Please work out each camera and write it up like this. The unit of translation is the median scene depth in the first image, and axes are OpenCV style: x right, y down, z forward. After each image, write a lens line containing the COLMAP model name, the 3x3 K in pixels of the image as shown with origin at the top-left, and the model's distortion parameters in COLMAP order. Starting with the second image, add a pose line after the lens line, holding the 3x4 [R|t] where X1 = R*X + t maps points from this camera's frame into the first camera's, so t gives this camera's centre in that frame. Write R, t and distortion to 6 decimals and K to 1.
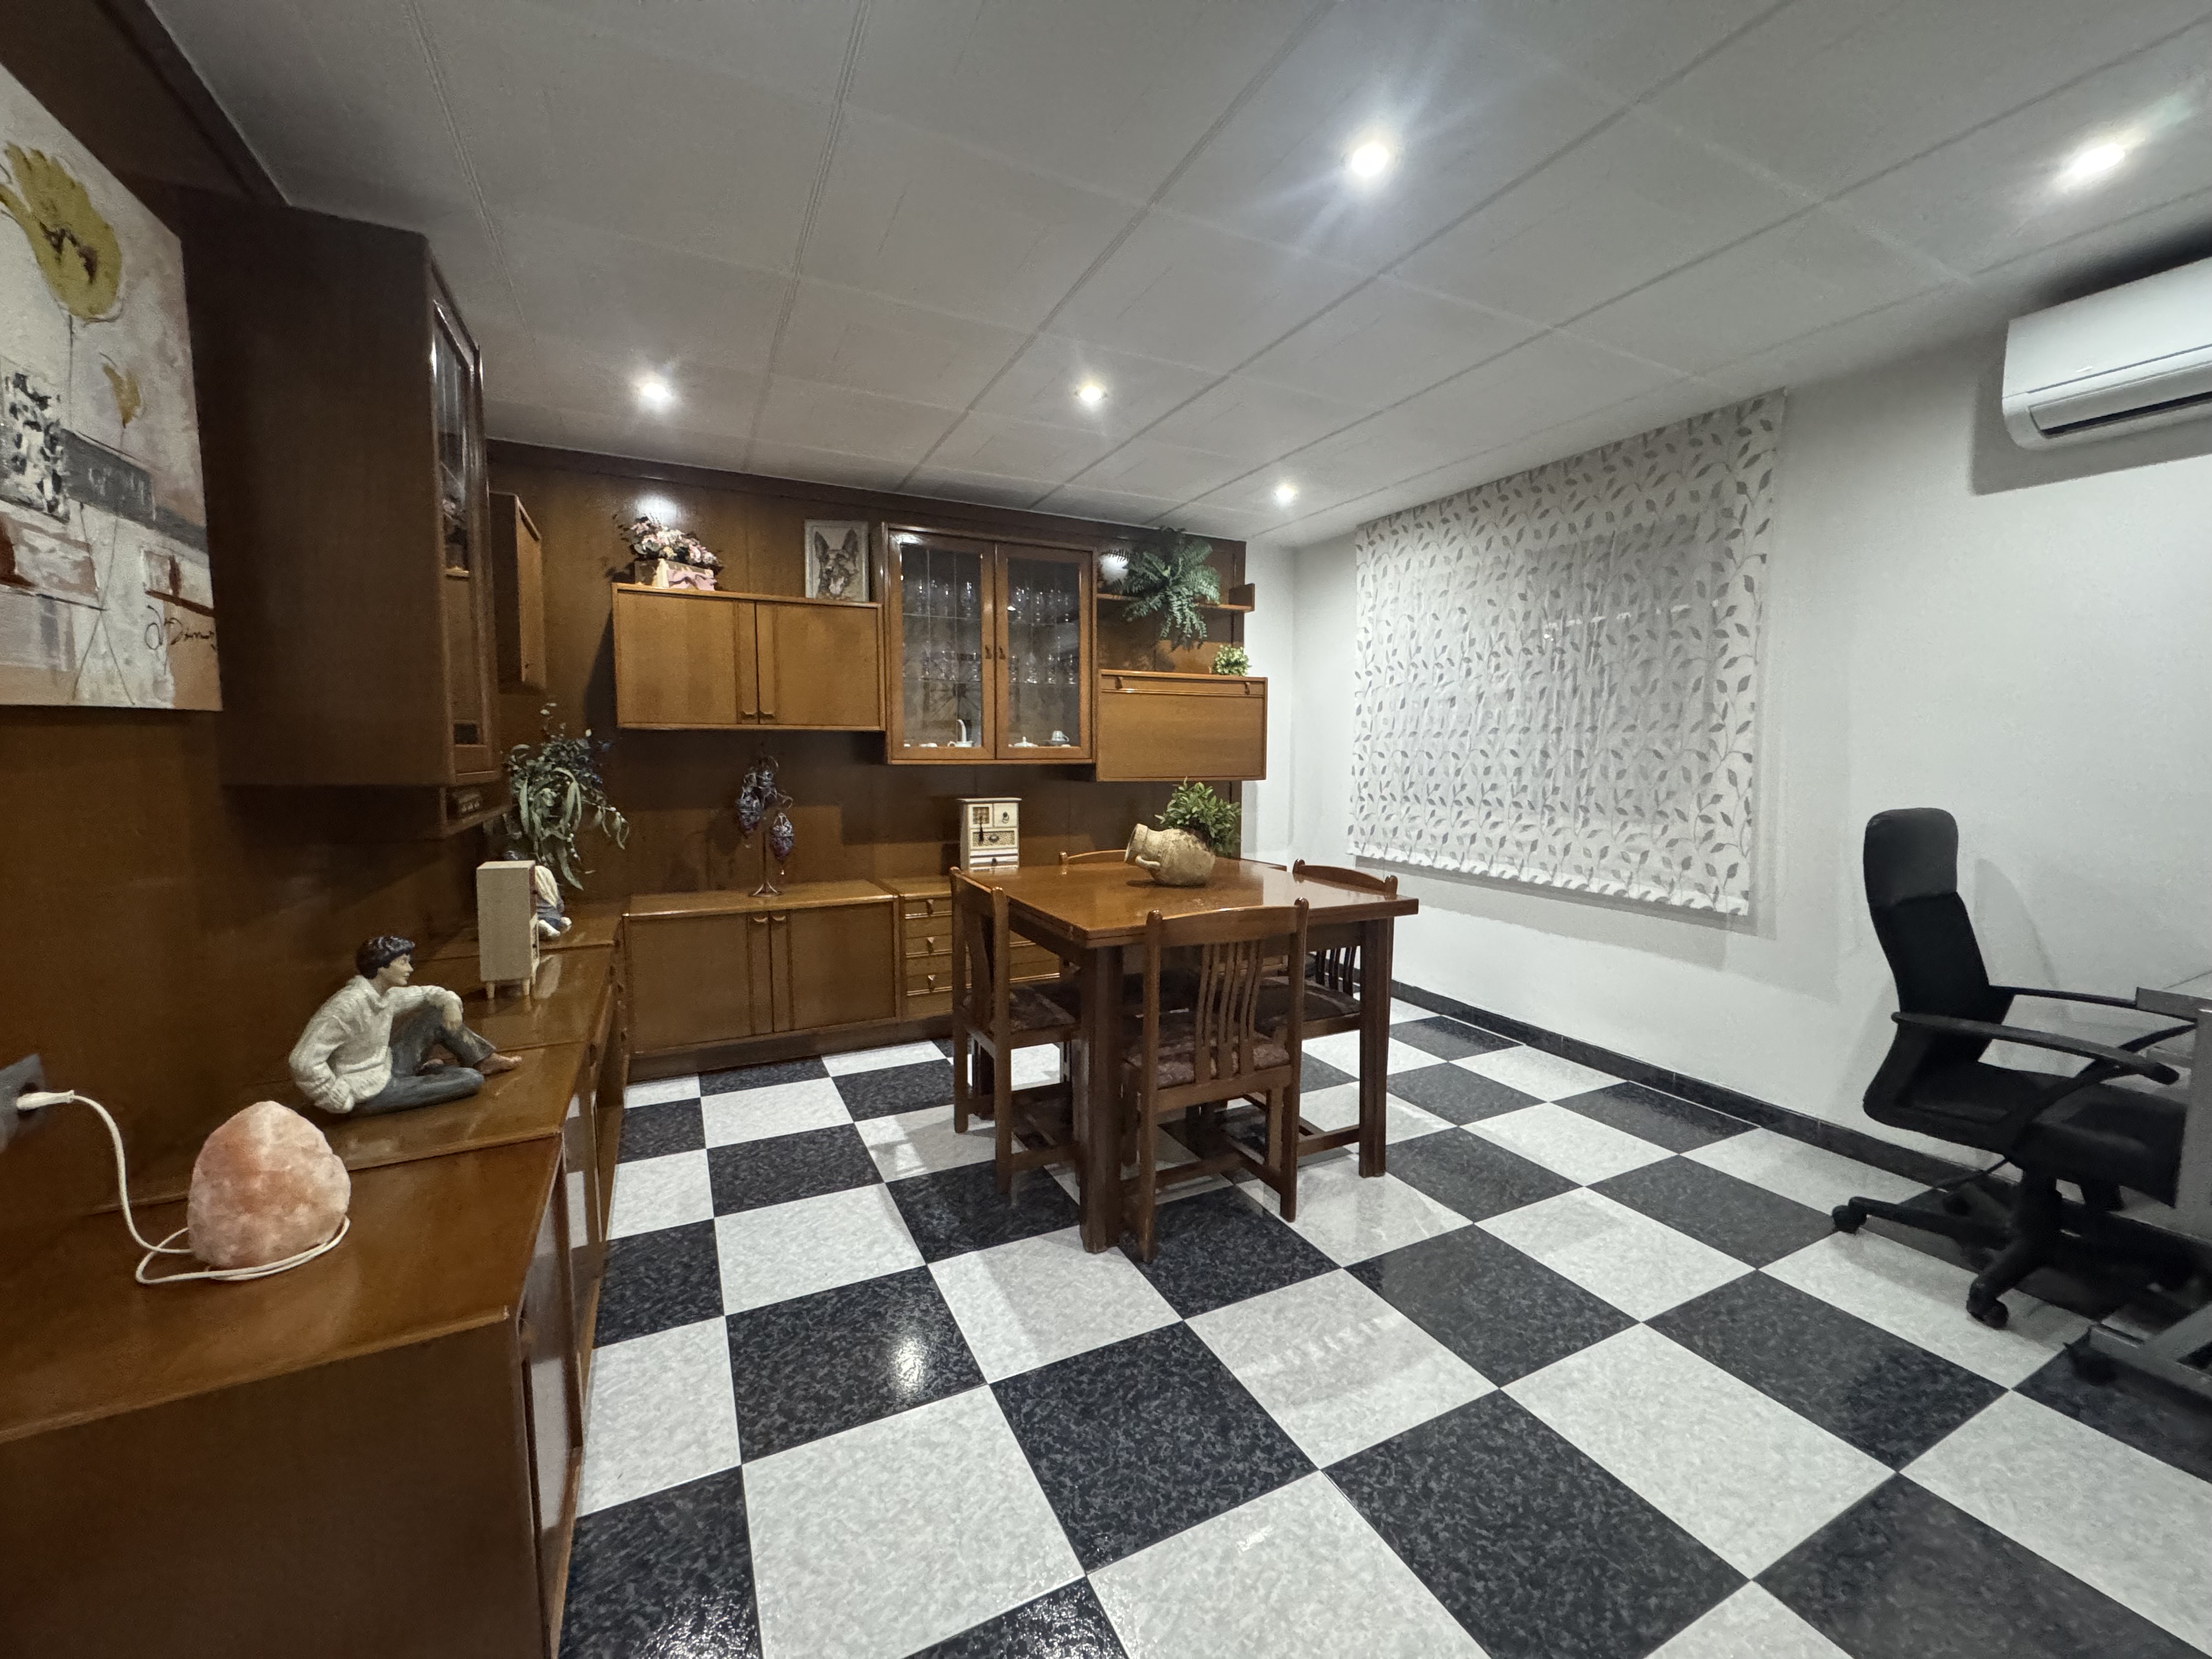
lens RADIAL K [[884.7, 0, 1103.6], [0, 884.7, 833.6], [0, 0, 1]] dist [-0.005817, 0.000869]
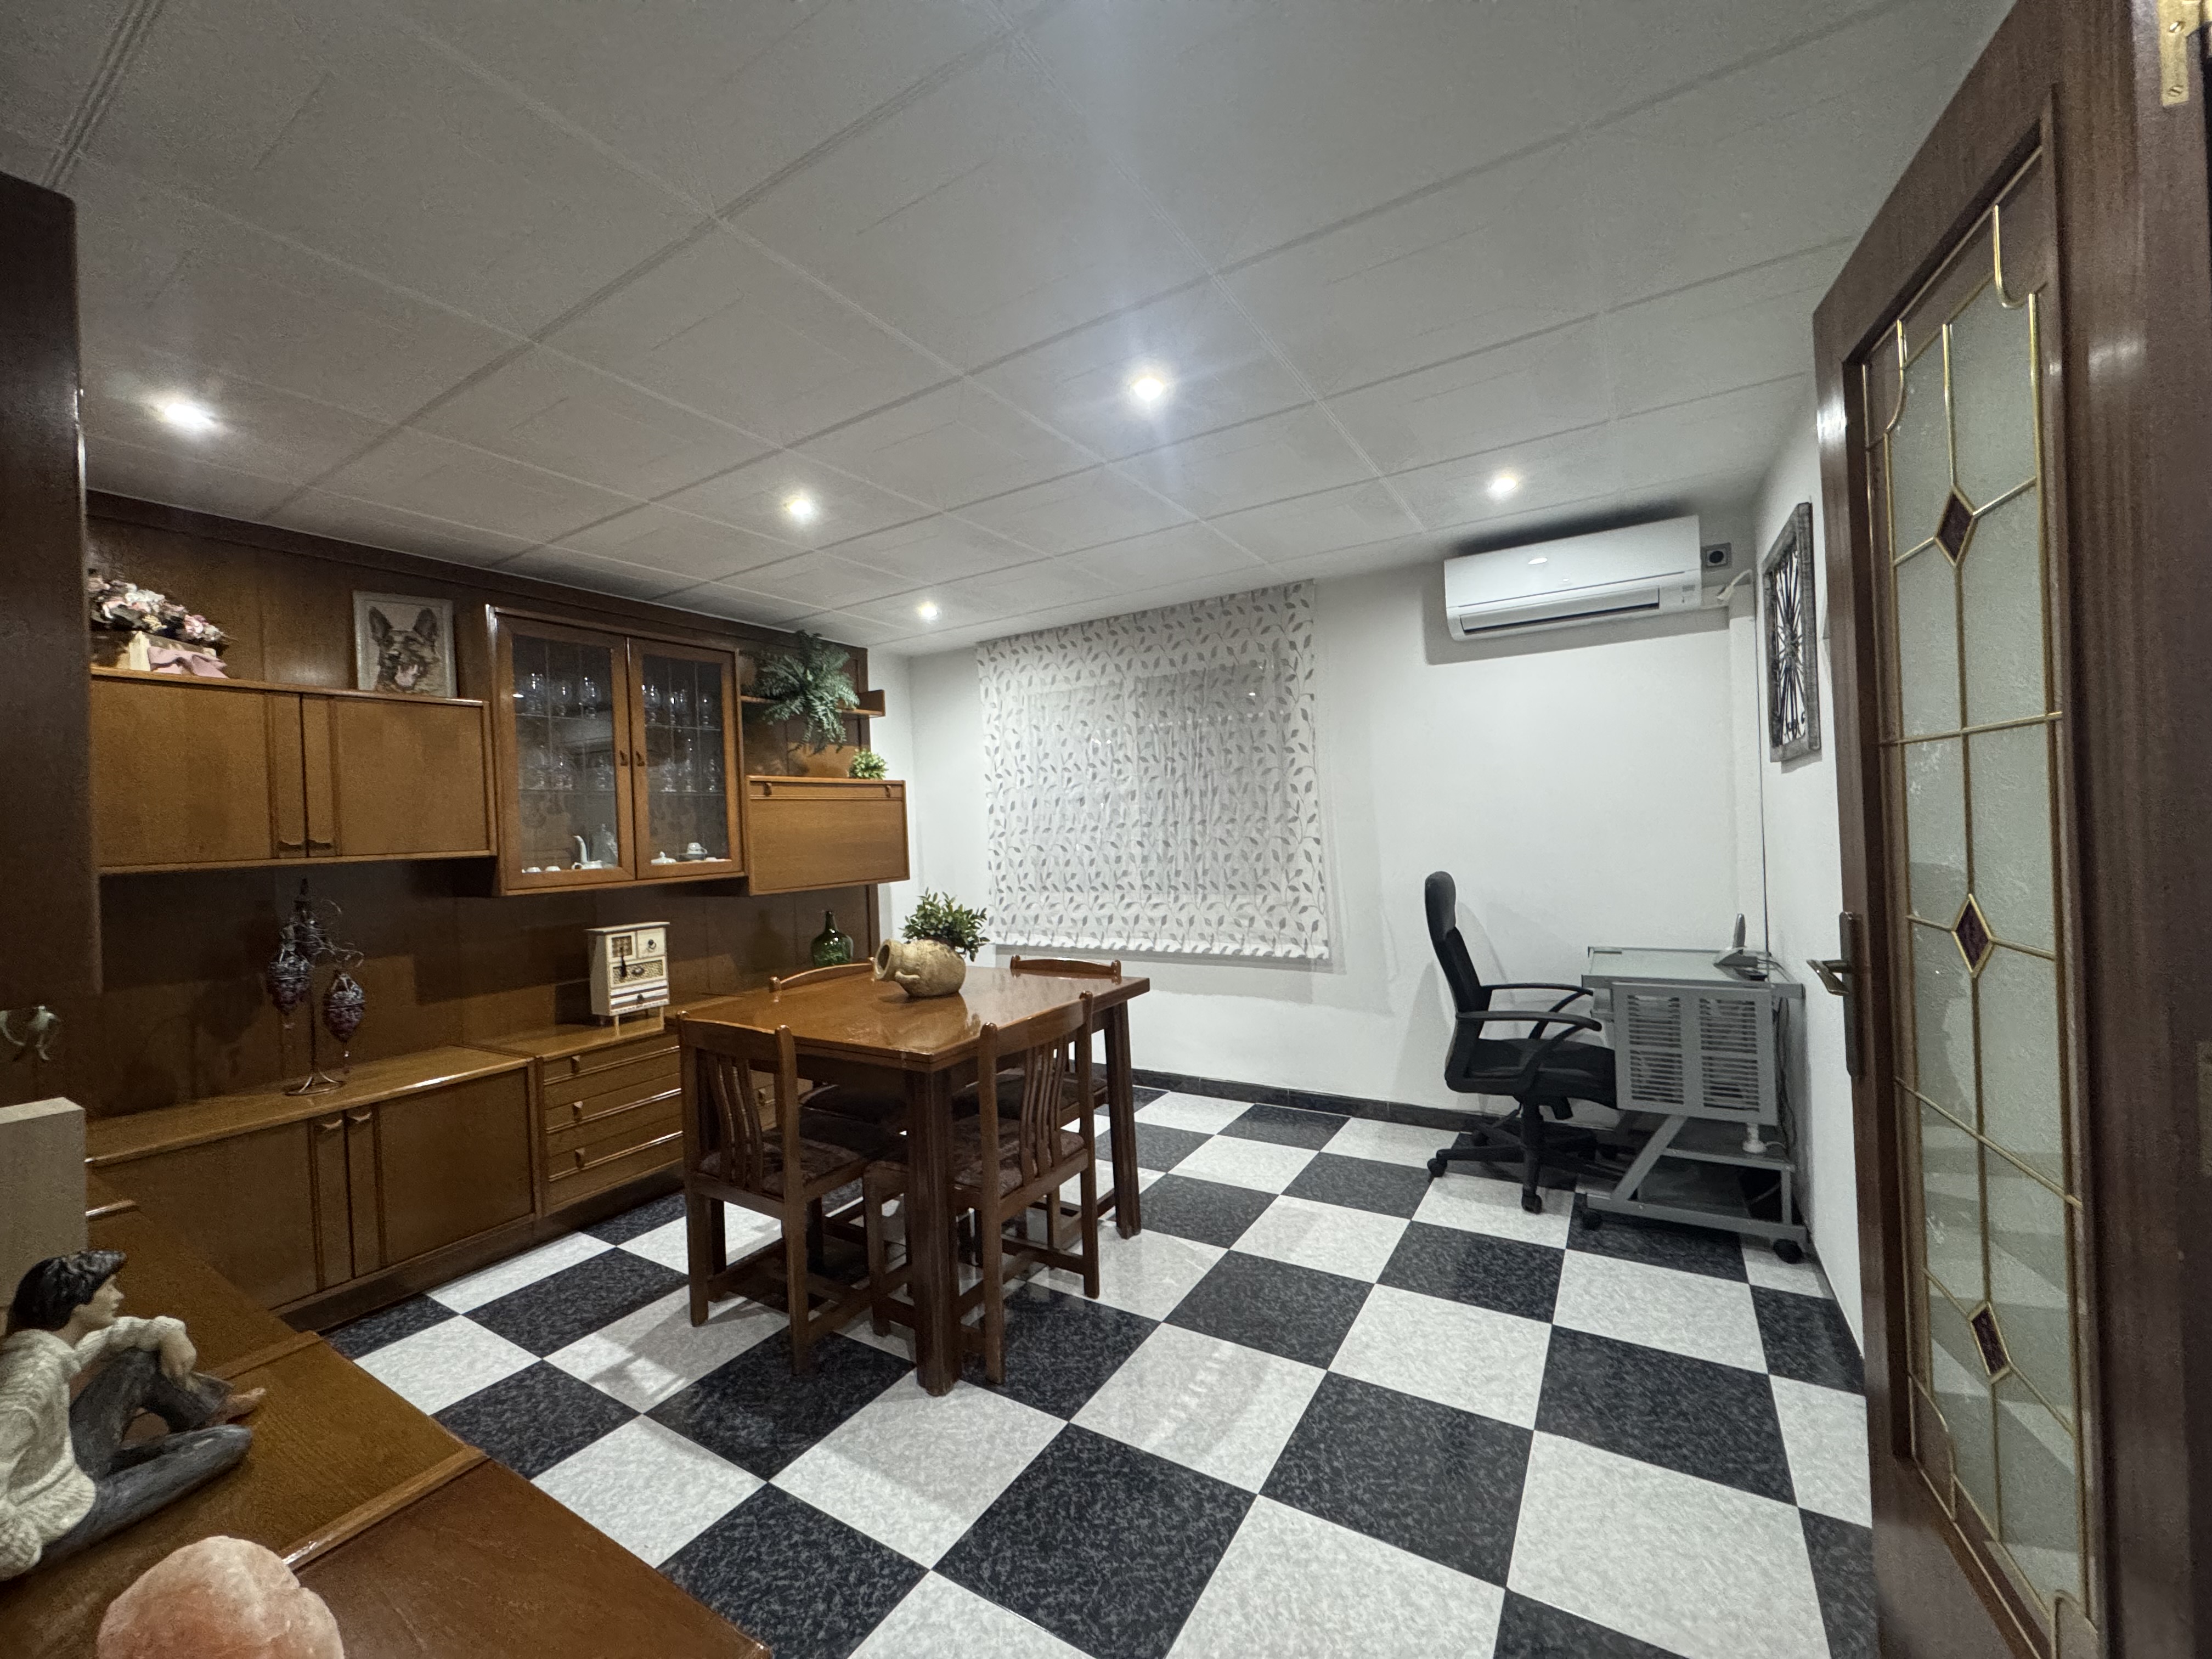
lens RADIAL K [[884.7, 0, 1108.2], [0, 884.7, 831.7], [0, 0, 1]] dist [-0.005817, 0.000869]
pose [[0.844520, -0.042959, 0.533799, -0.257575], [0.095702, 0.992838, -0.071507, -0.033262], [-0.526904, 0.111475, 0.842583, 0.026160]]
